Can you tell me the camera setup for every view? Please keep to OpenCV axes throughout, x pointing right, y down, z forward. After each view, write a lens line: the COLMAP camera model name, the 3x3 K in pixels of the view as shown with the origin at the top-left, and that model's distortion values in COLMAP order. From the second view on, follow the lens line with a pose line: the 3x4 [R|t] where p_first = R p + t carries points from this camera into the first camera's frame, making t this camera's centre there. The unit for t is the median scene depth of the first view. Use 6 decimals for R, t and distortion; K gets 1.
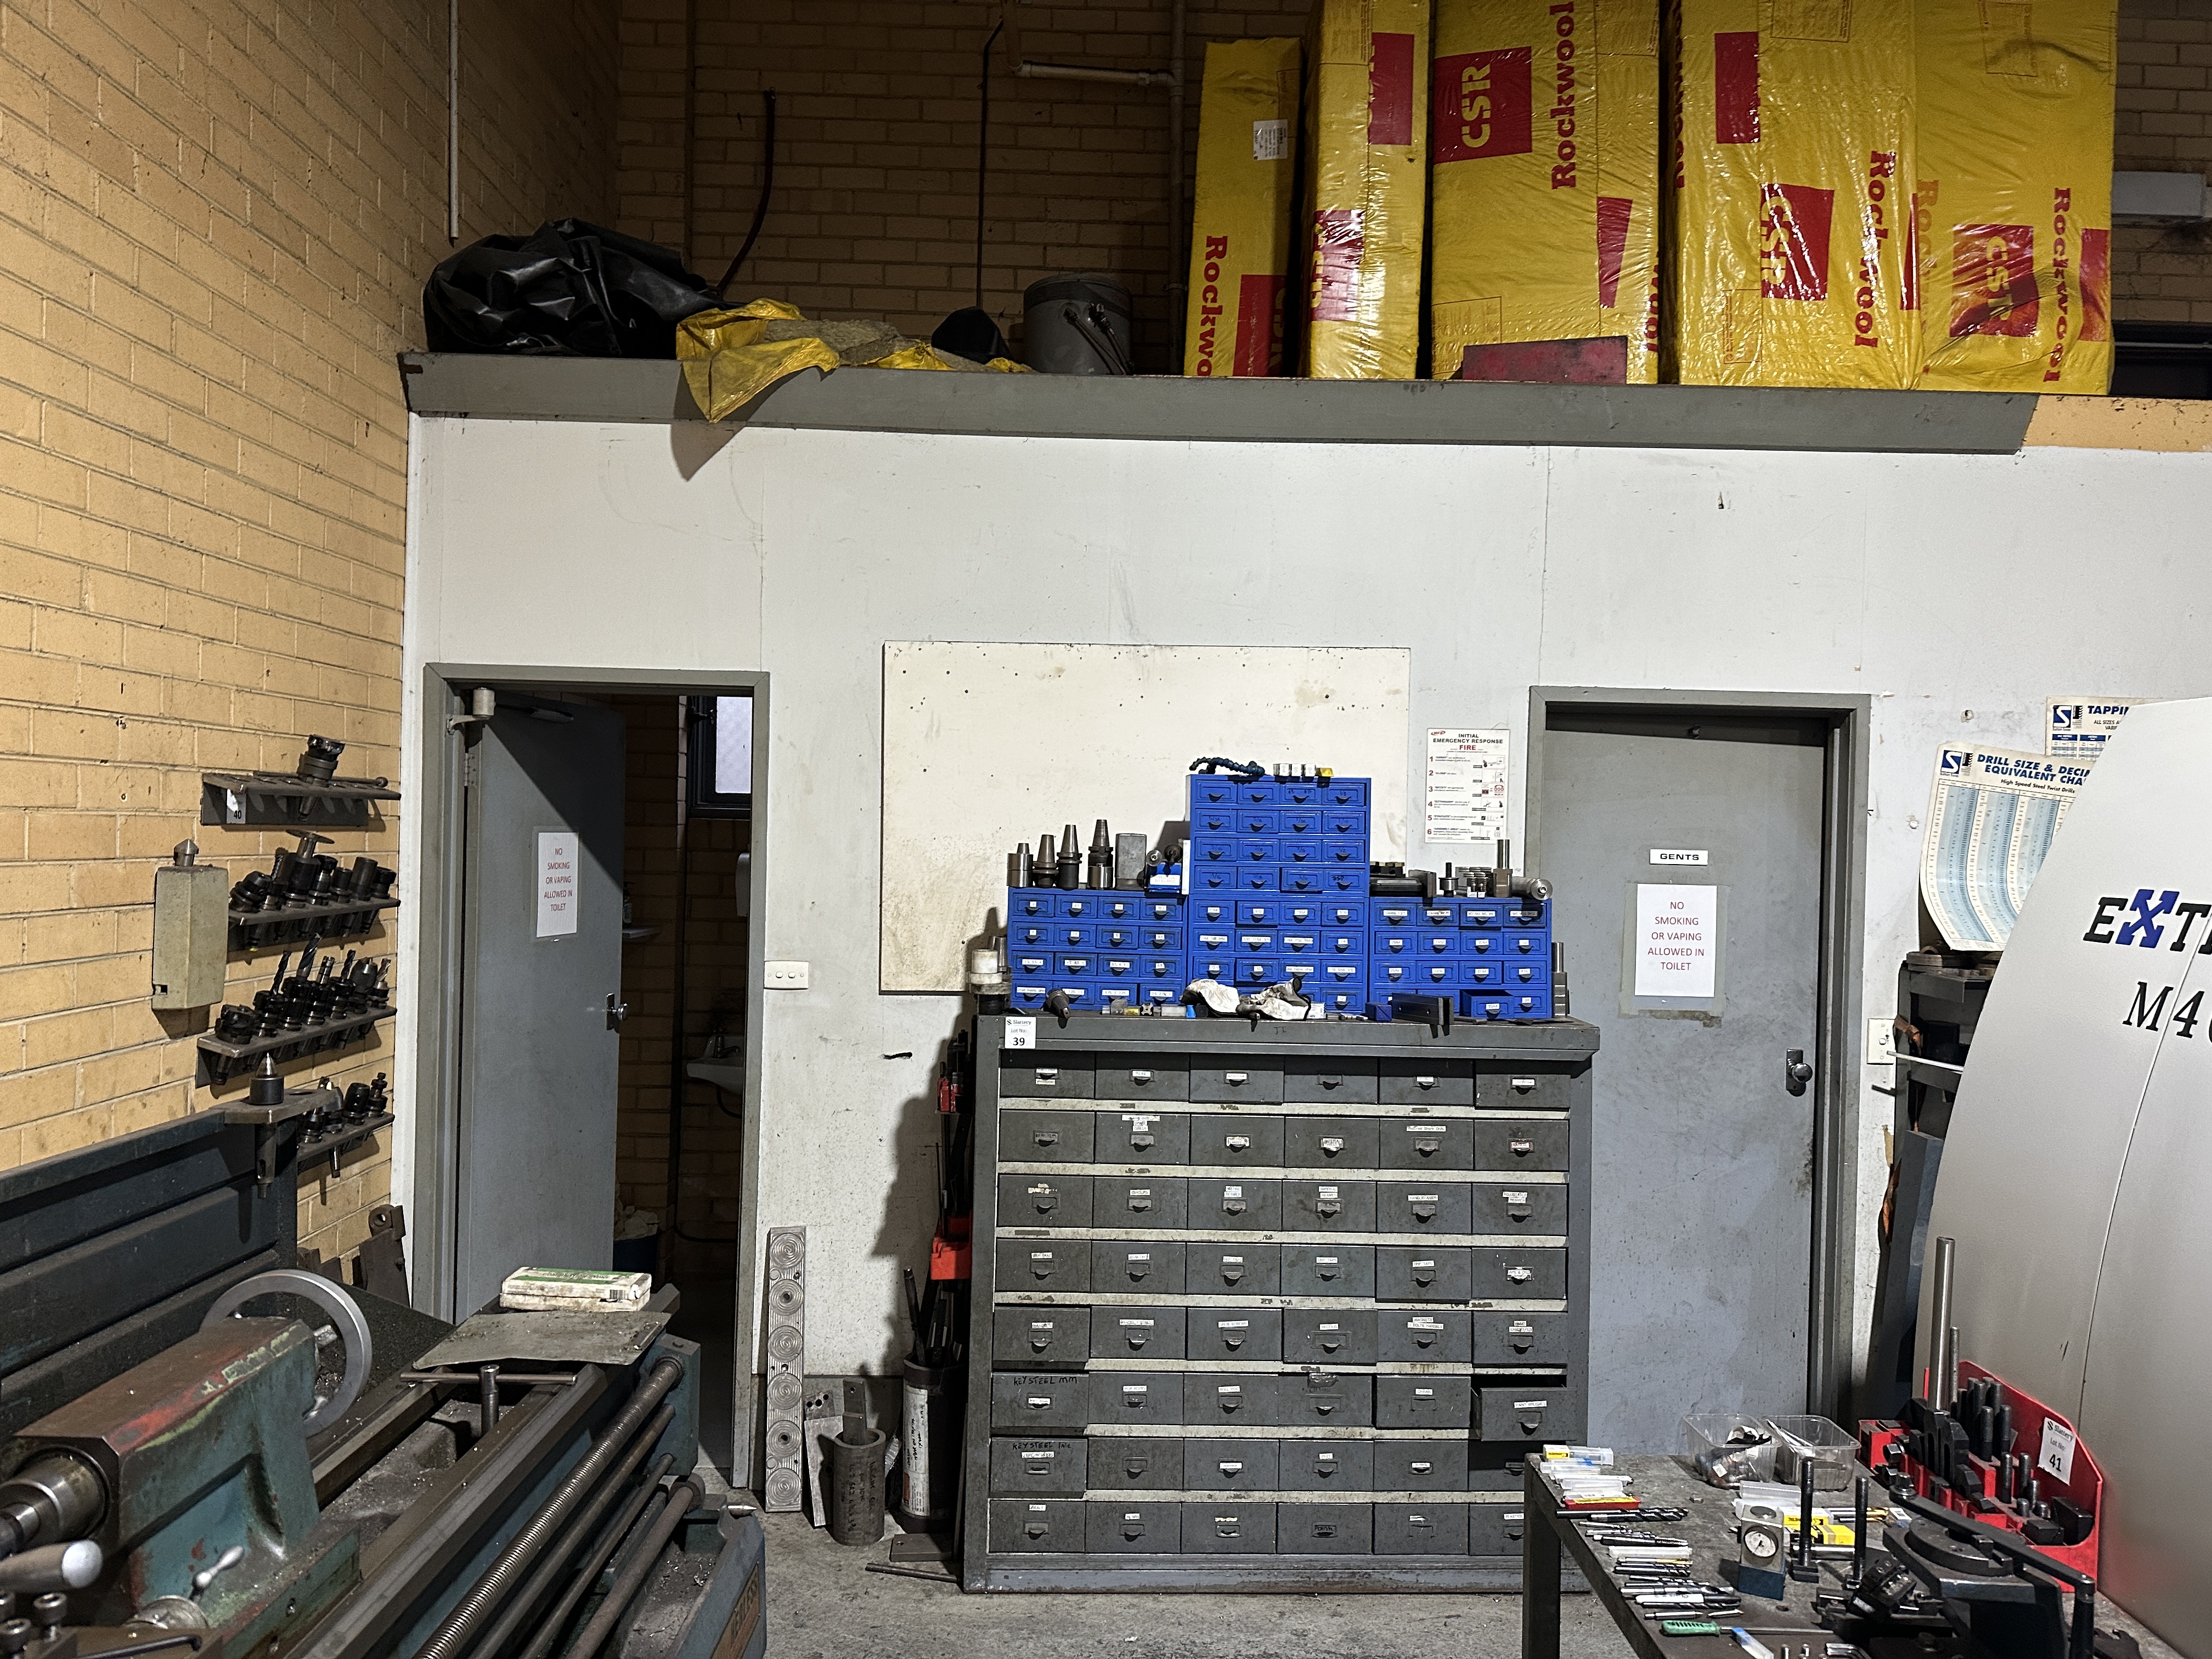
lens RADIAL K [[1543.7, 0, 1108.1], [0, 1543.7, 832.1], [0, 0, 1]] dist [0.020922, -0.015946]
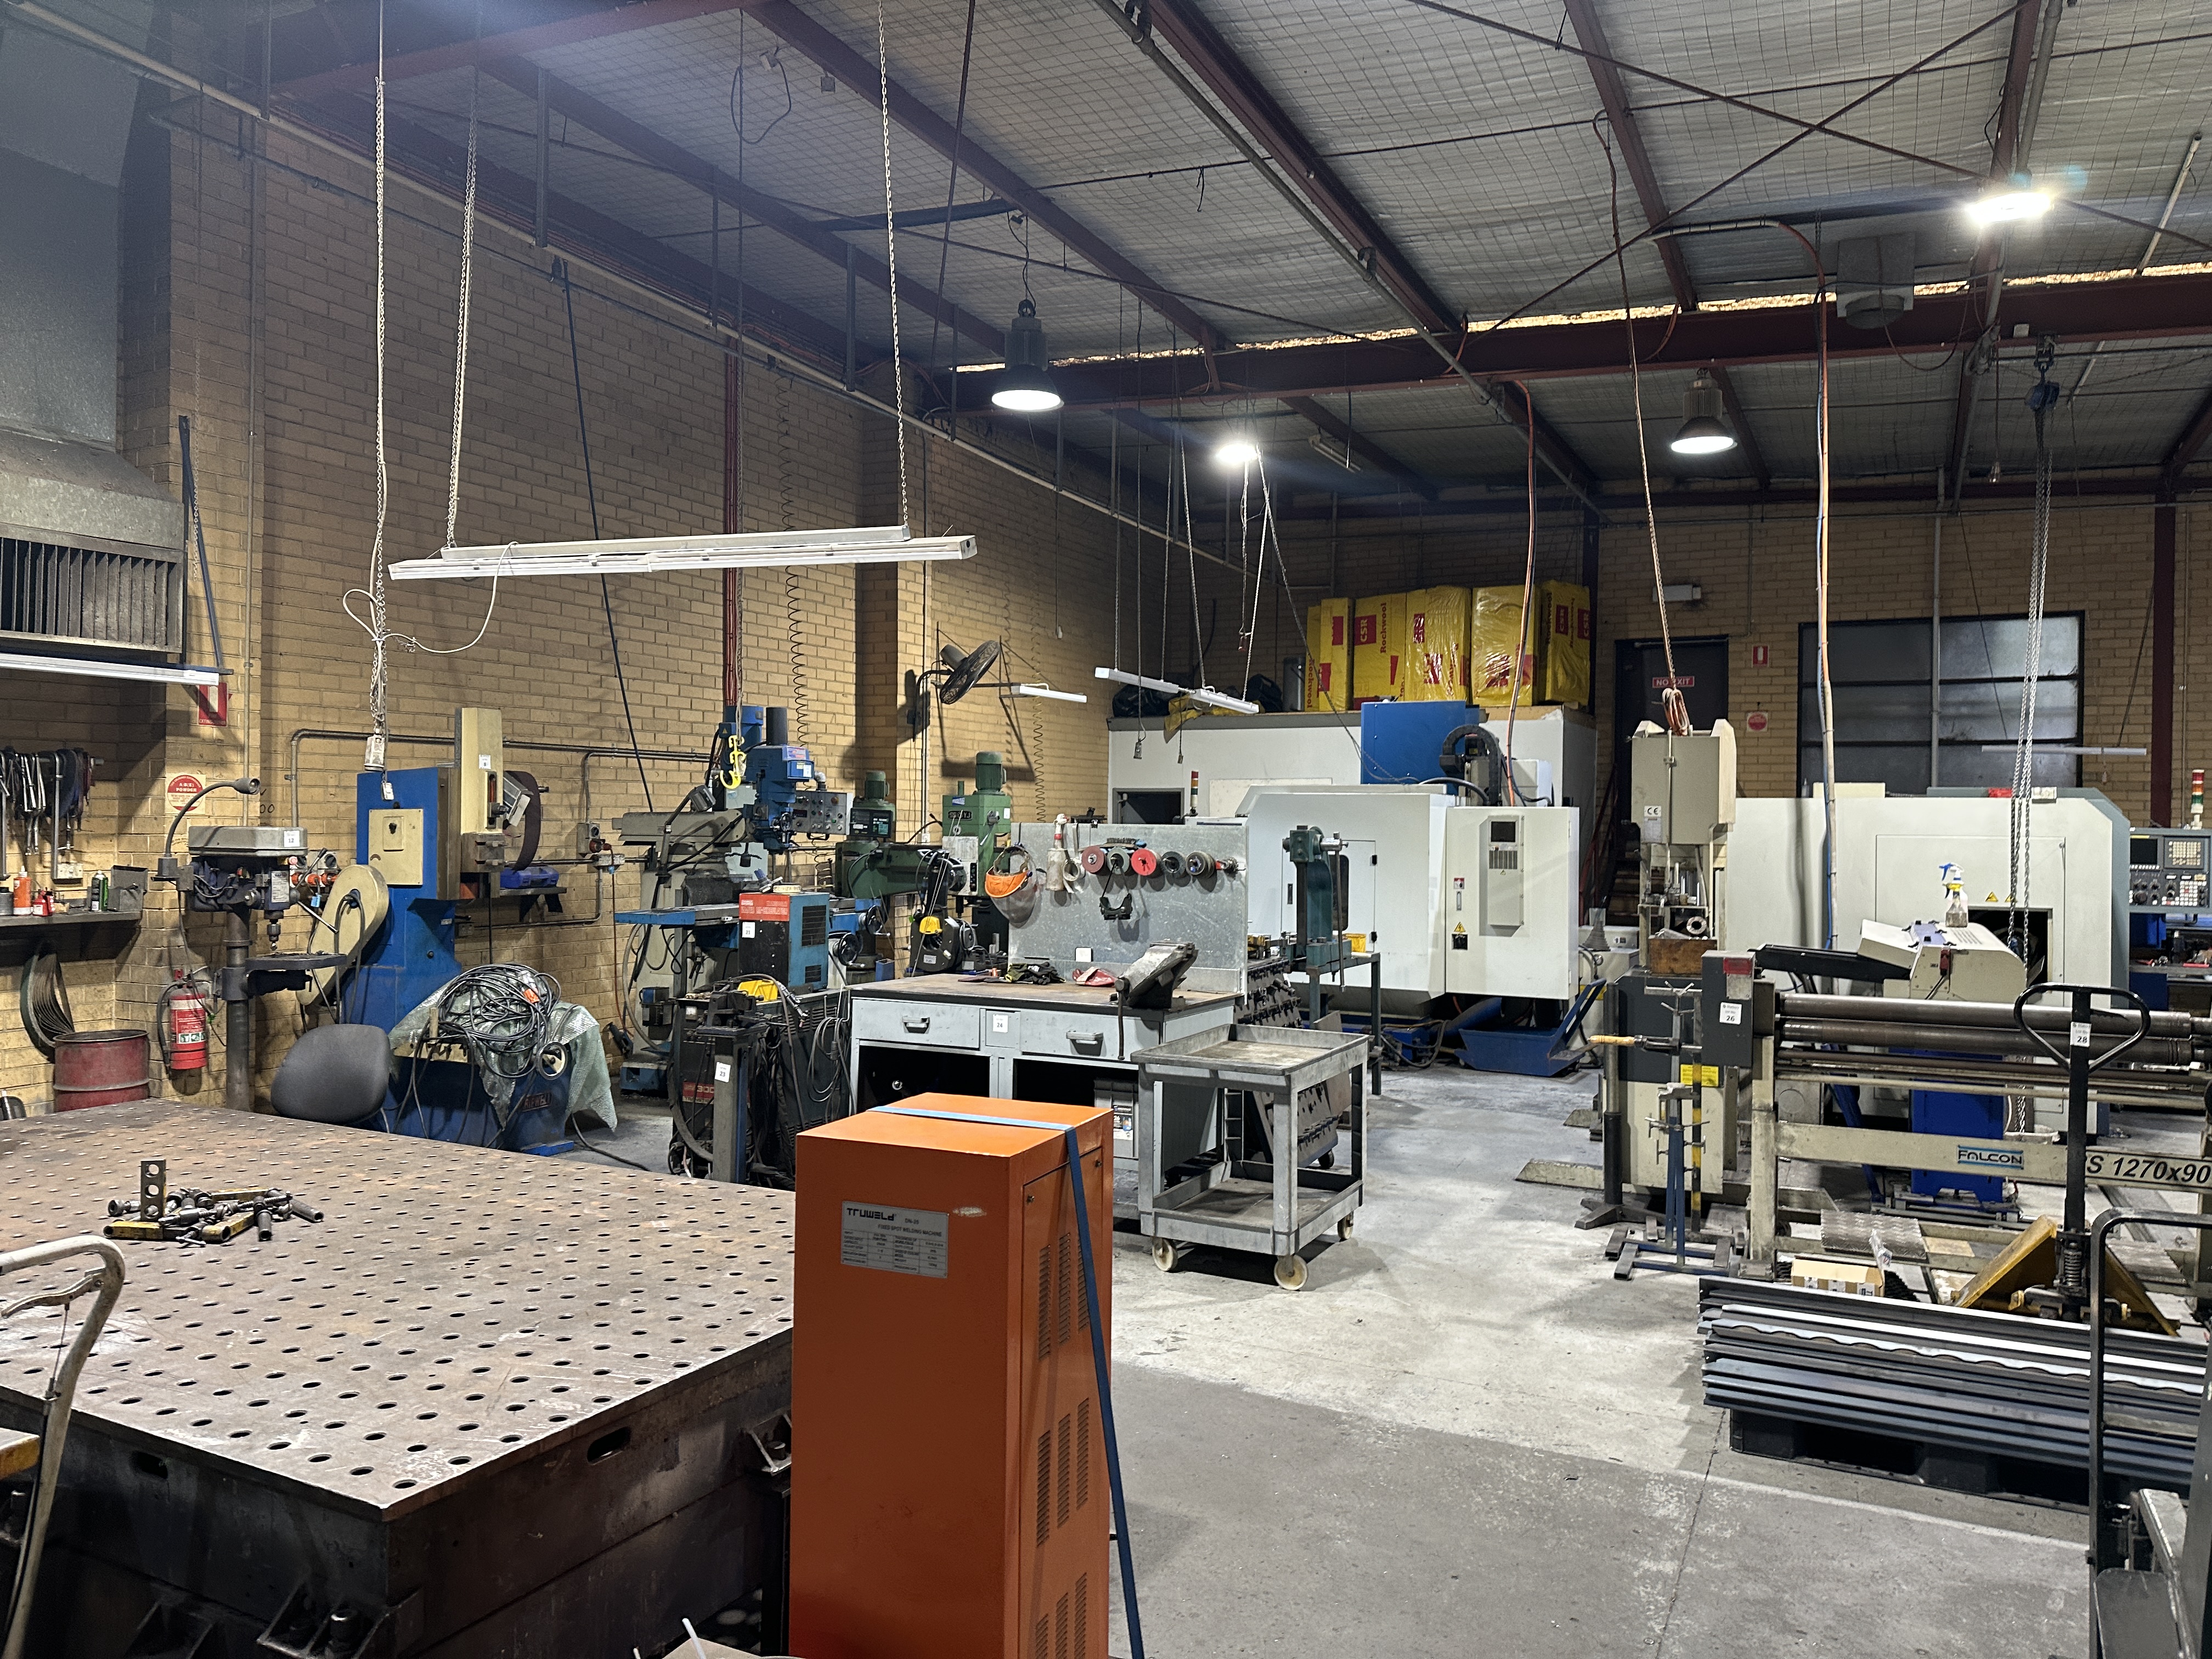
lens RADIAL K [[1543.7, 0, 1099.2], [0, 1543.7, 826.4], [0, 0, 1]] dist [0.020922, -0.015946]
pose [[0.891910, -0.013317, -0.452017, 1.380735], [0.009993, 0.999903, -0.009741, 0.036452], [0.452103, 0.004171, 0.891956, -2.680242]]
